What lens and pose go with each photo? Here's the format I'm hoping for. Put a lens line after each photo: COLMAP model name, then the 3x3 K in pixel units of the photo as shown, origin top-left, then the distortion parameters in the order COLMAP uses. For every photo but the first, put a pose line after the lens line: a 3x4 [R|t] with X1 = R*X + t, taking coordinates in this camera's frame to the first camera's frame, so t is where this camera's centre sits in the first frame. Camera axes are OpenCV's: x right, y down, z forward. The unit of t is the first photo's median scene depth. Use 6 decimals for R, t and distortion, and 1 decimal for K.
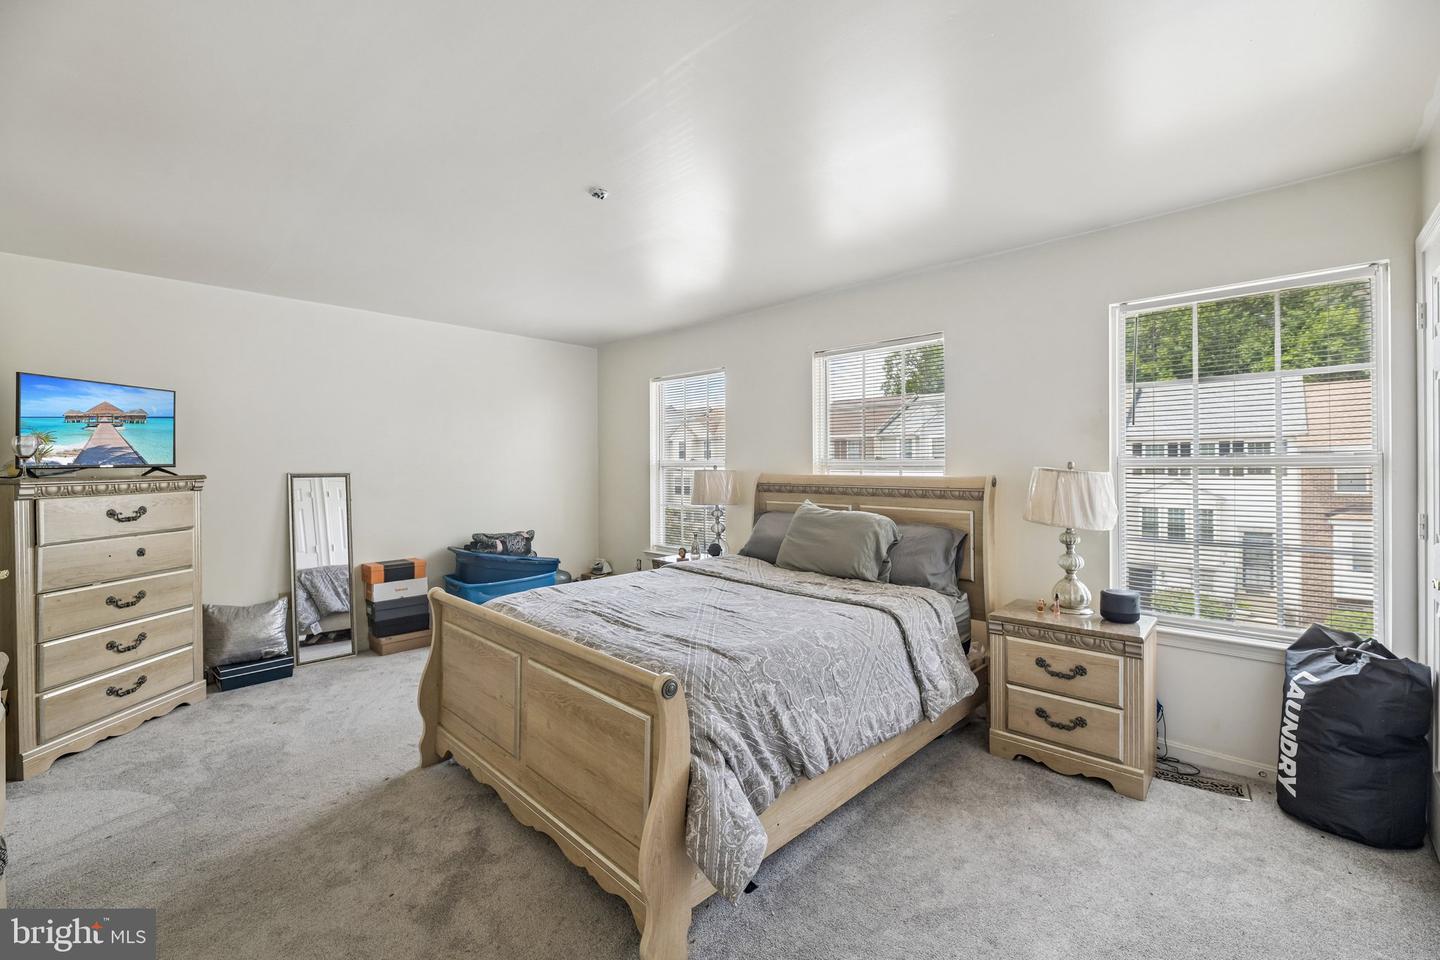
lens RADIAL K [[598.5, 0, 719.0], [0, 598.5, 461.4], [0, 0, 1]] dist [0.000175, -0.000099]
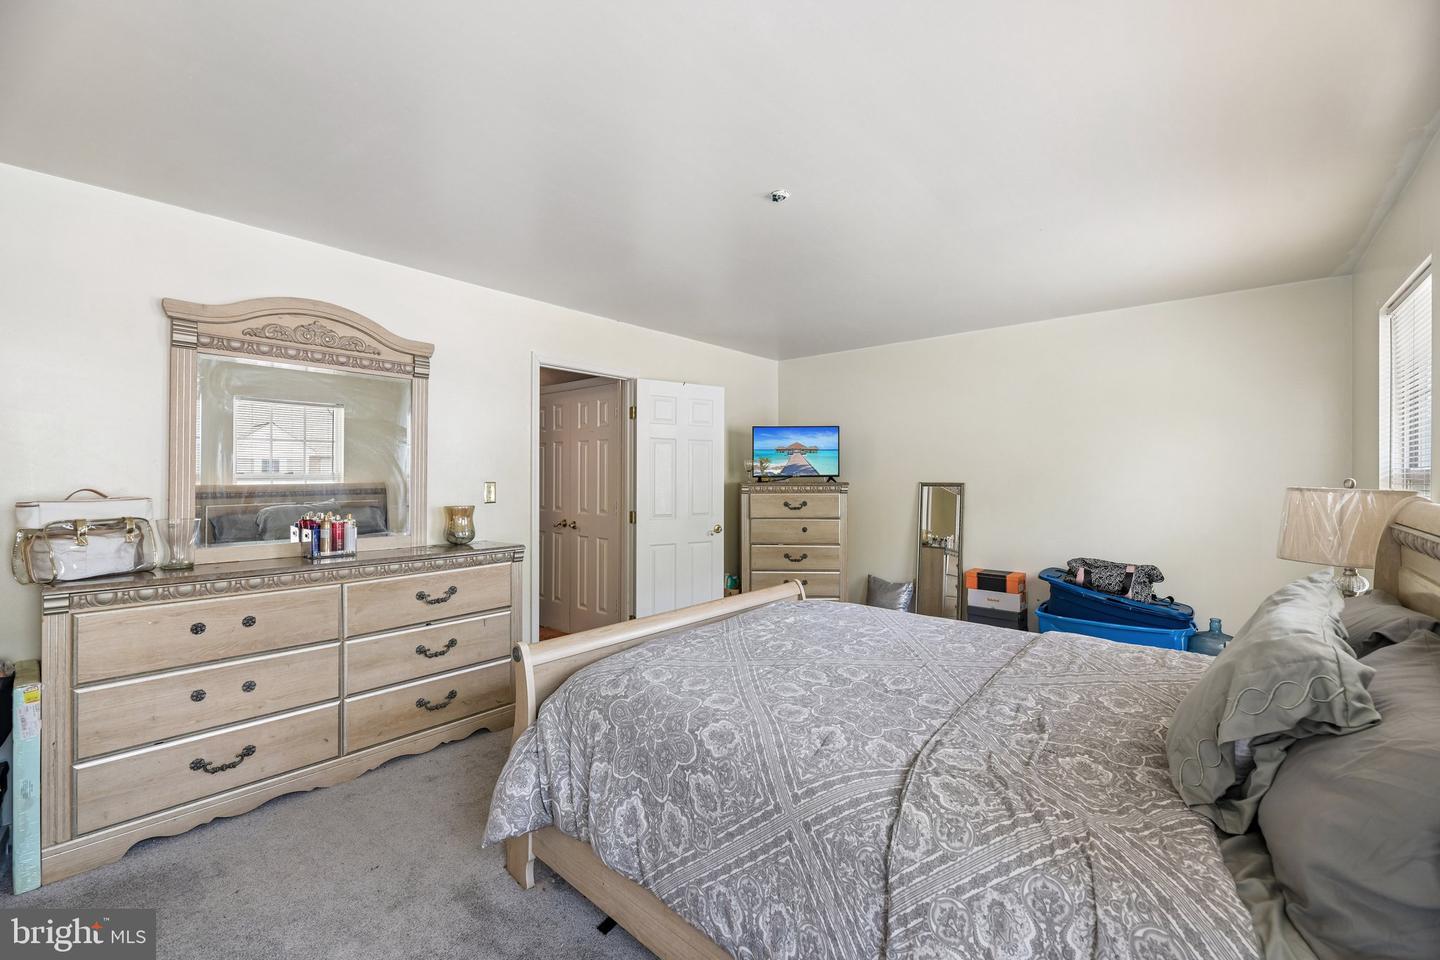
lens RADIAL K [[585.8, 0, 724.3], [0, 585.8, 472.0], [0, 0, 1]] dist [-0.000404, -0.005070]
pose [[0.070732, -0.002624, -0.997492, 0.588923], [0.000465, 0.999997, -0.002598, 0.001400], [0.997495, -0.000280, 0.070733, 0.677474]]
